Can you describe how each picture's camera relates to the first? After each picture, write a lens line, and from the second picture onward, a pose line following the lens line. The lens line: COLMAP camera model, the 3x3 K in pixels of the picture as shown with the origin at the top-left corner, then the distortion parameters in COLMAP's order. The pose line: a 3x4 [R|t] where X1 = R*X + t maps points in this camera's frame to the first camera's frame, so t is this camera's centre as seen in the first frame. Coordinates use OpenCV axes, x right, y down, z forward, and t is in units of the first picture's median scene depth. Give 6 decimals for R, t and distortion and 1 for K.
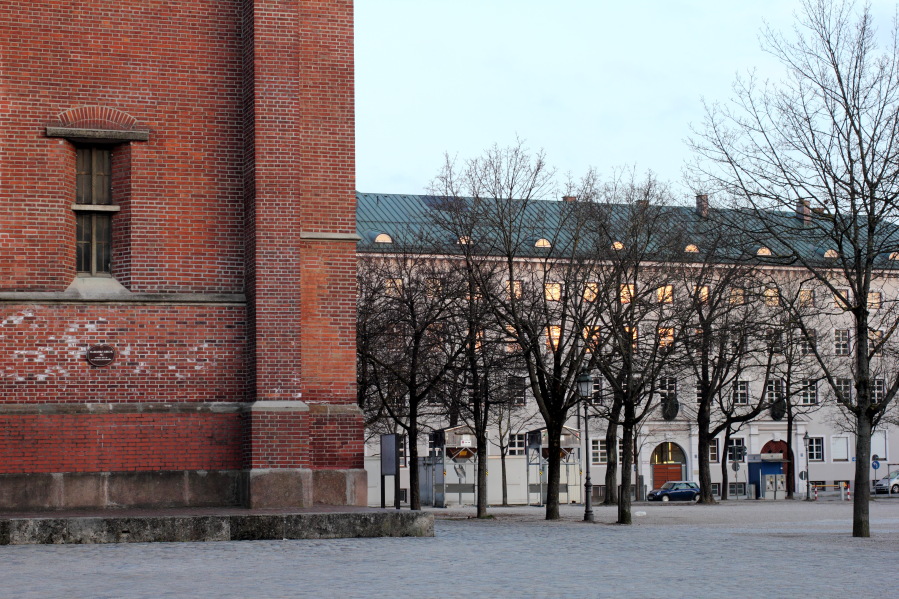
lens RADIAL K [[2021.5, 0, 449.9], [0, 2021.5, 300.6], [0, 0, 1]] dist [0.038193, 0.000000]
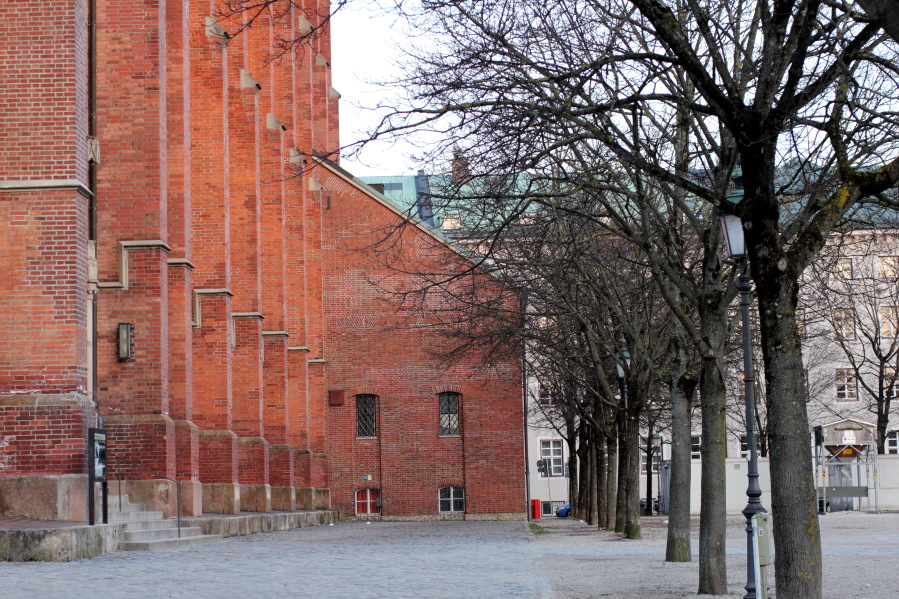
lens RADIAL K [[2021.5, 0, 449.2], [0, 2021.5, 298.3], [0, 0, 1]] dist [0.038193, 0.000000]
pose [[0.929817, -0.045544, -0.365194, 0.383970], [0.044165, 0.998951, -0.012131, 0.030404], [0.365363, -0.004849, 0.930852, 0.313783]]
